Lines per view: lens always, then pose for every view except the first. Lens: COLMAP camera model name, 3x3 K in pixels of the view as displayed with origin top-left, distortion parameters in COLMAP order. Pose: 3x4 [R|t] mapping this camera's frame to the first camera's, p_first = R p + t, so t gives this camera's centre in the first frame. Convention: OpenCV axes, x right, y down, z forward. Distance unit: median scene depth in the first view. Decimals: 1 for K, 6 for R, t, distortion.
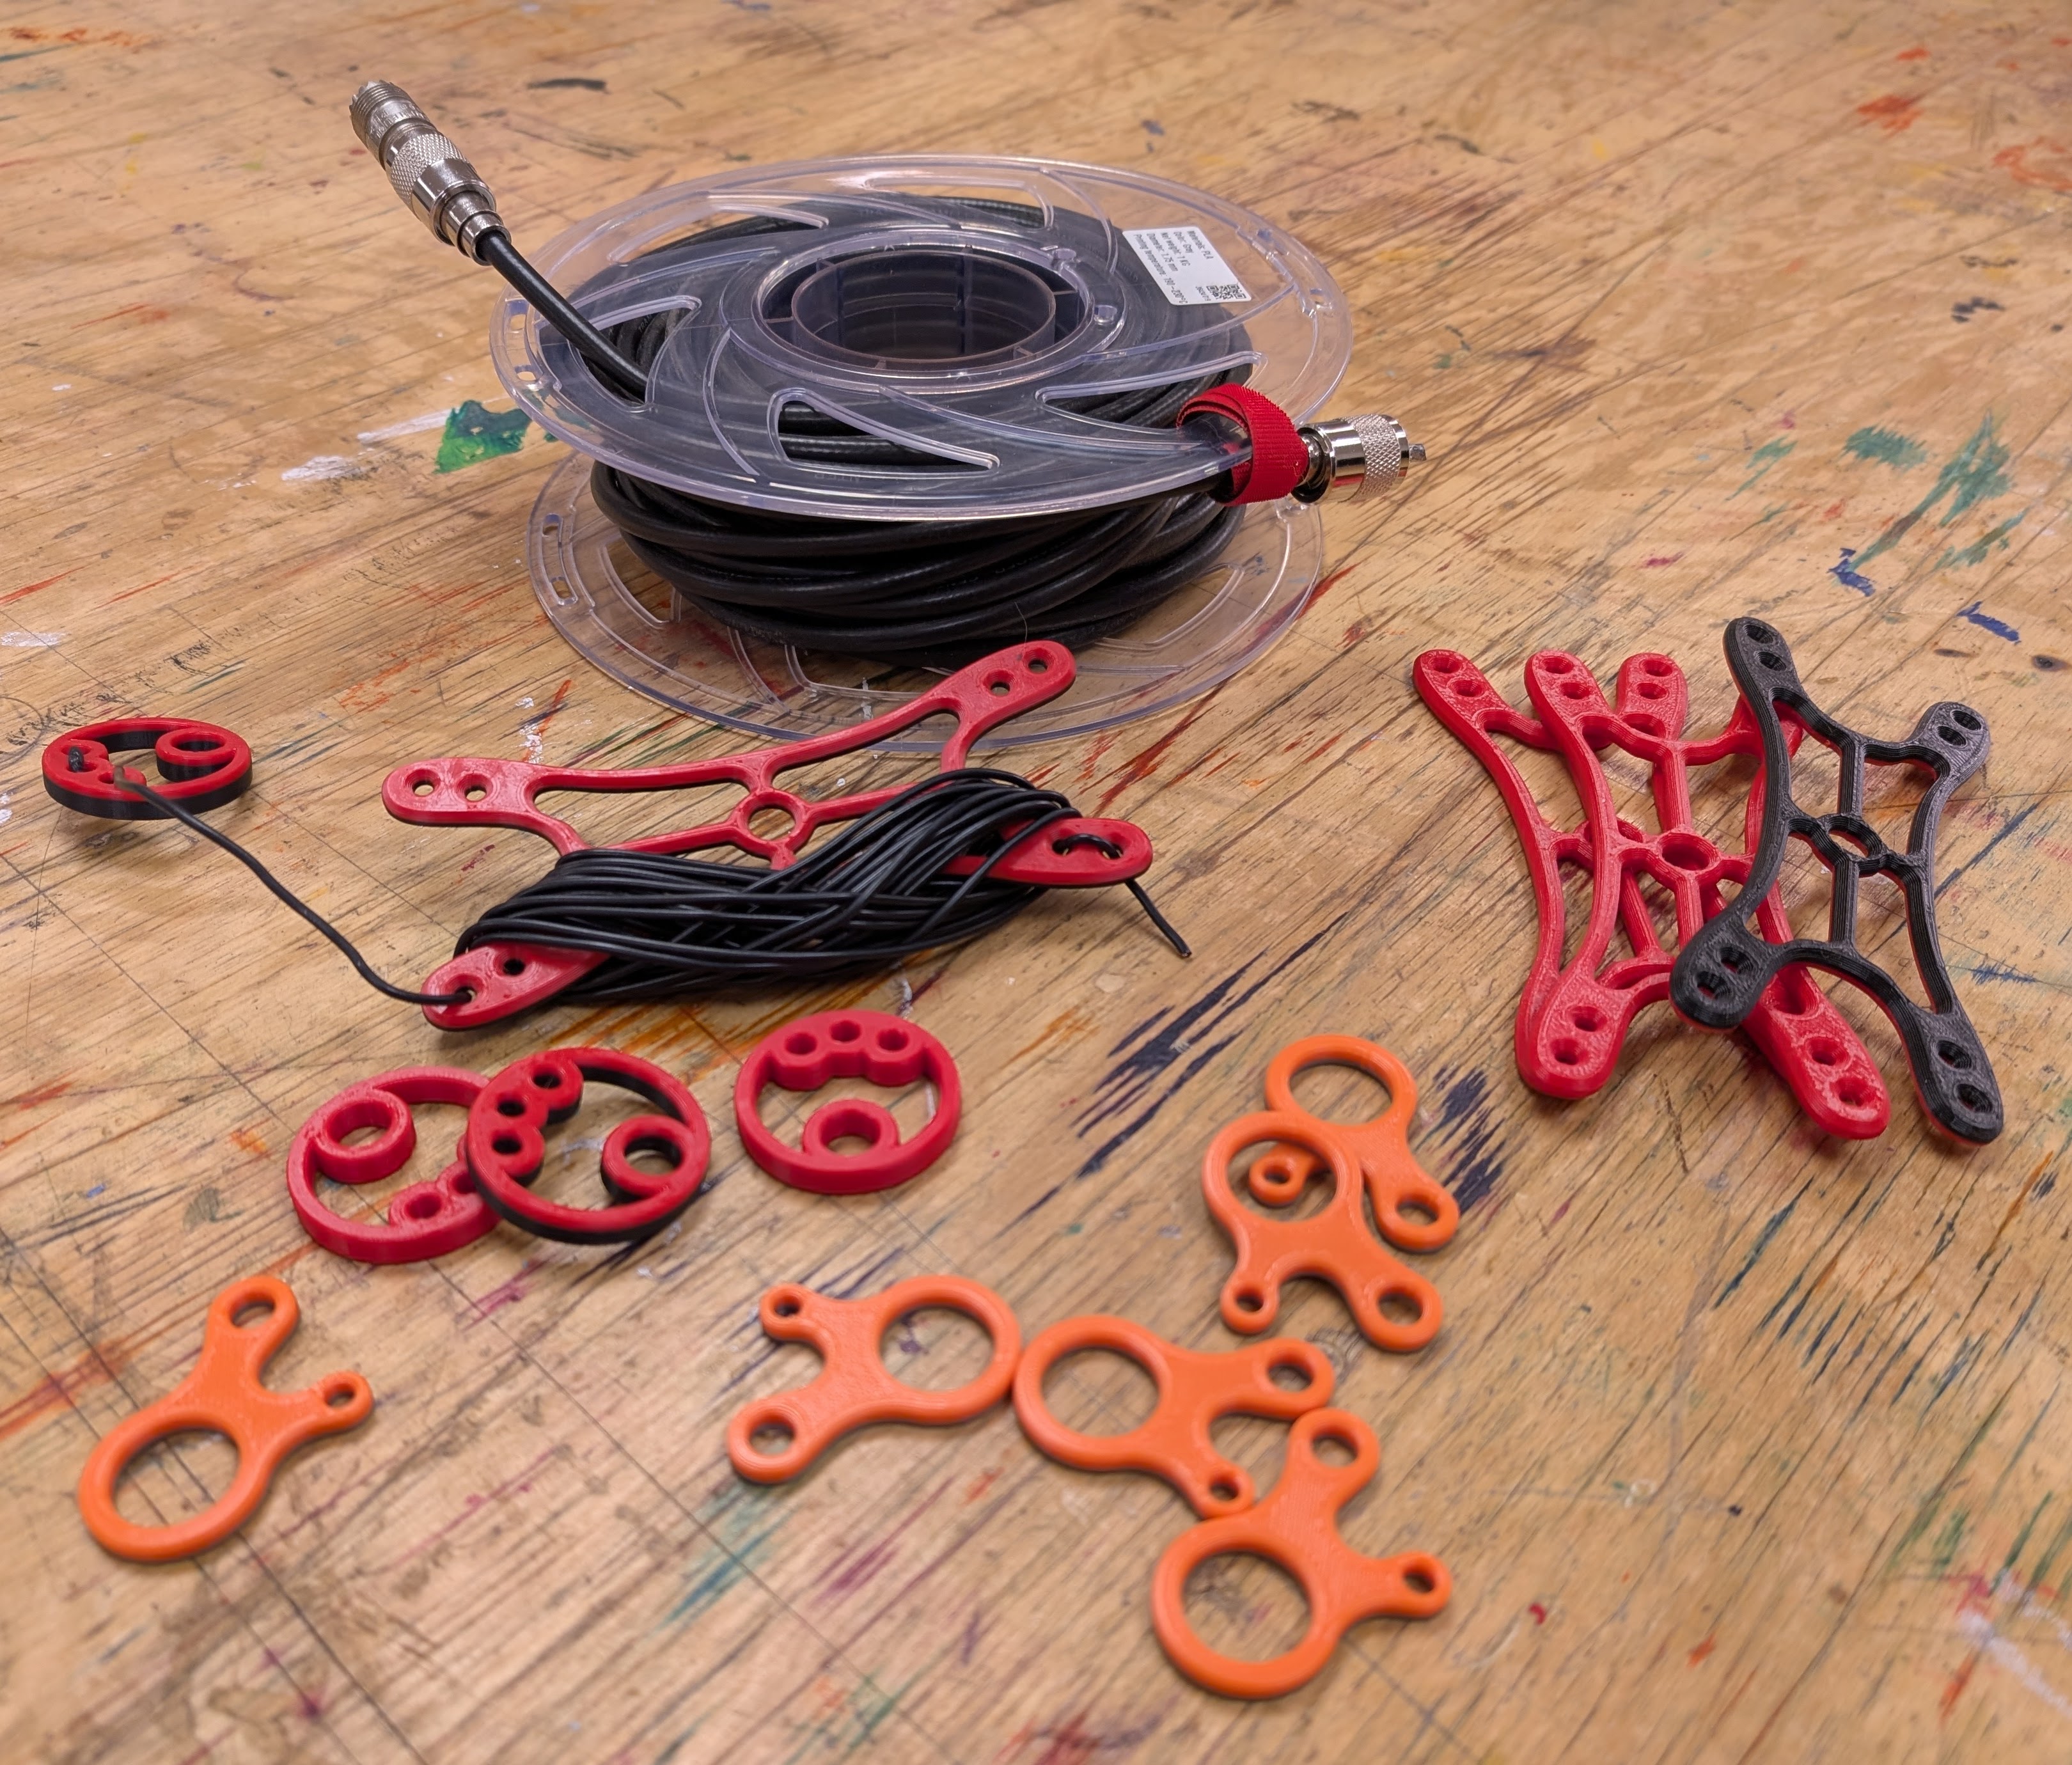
lens RADIAL K [[1598.2, 0, 1036.0], [0, 1598.2, 882.5], [0, 0, 1]] dist [-0.002855, -0.009758]
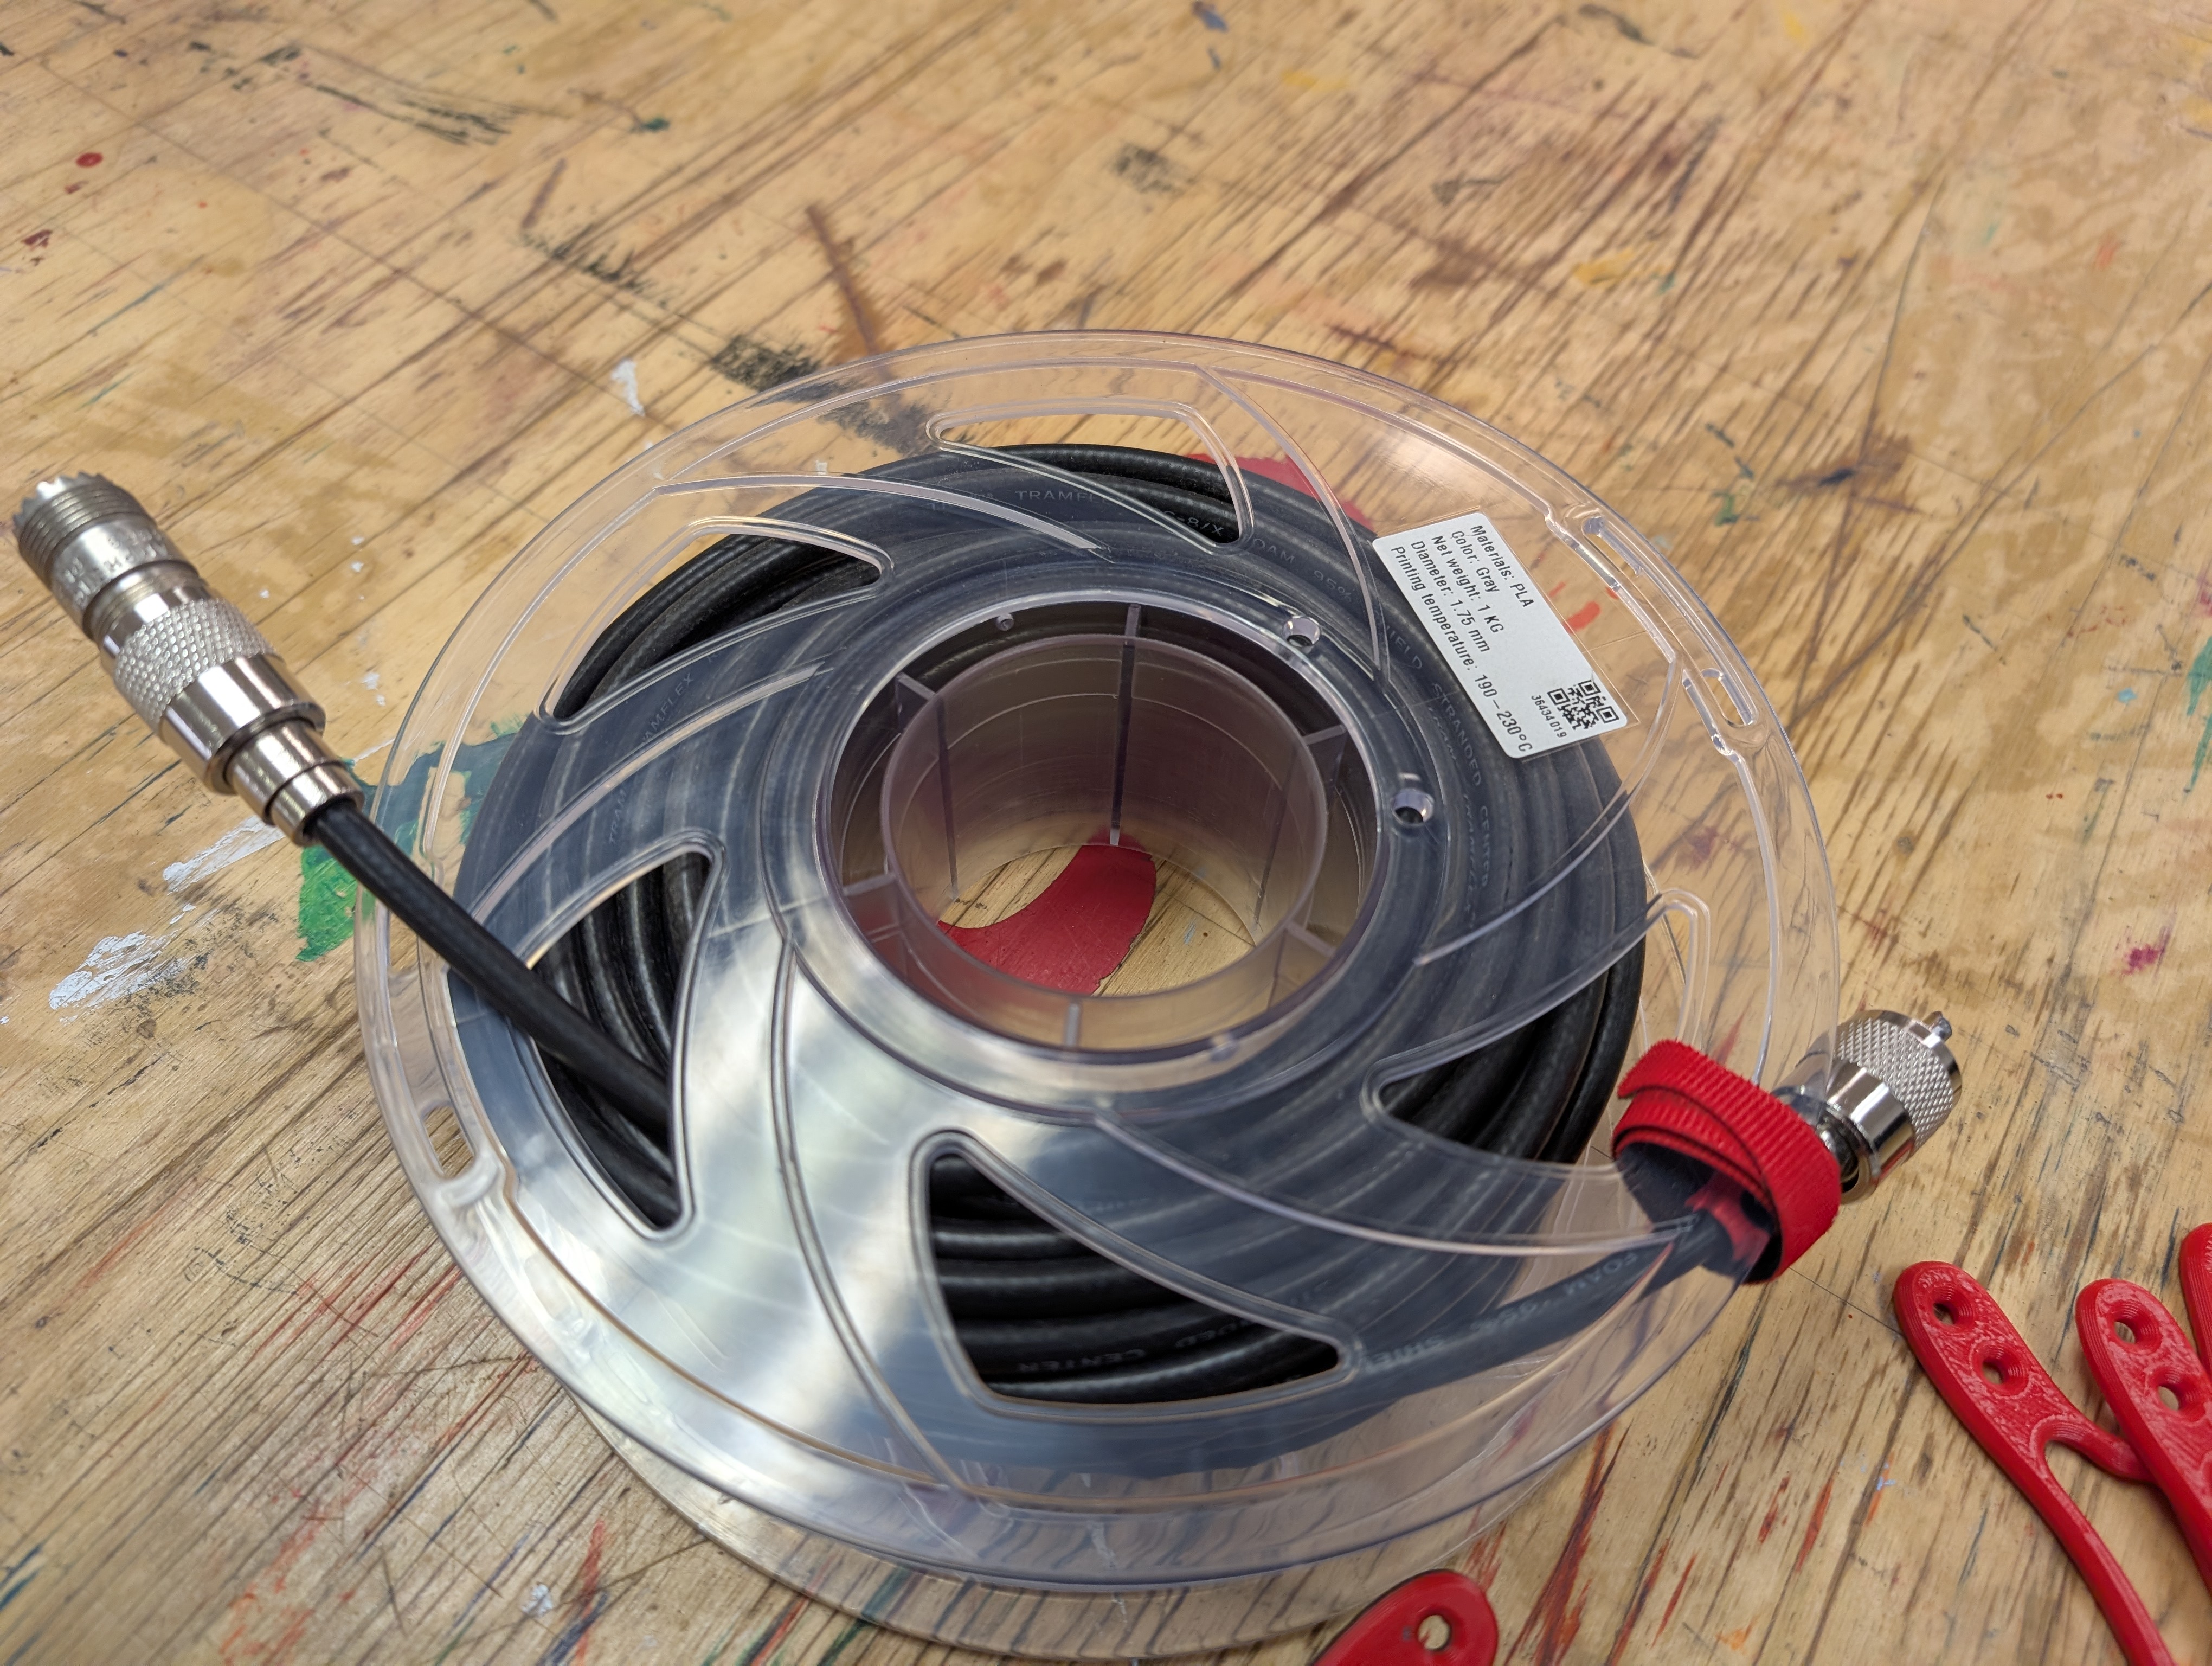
lens RADIAL K [[1542.3, 0, 1129.1], [0, 1542.3, 832.8], [0, 0, 1]] dist [-0.009503, -0.005113]
pose [[0.991761, -0.097349, 0.083272, -0.109931], [0.078796, 0.976080, 0.202628, -0.463007], [-0.101005, -0.194397, 0.975709, 0.435892]]
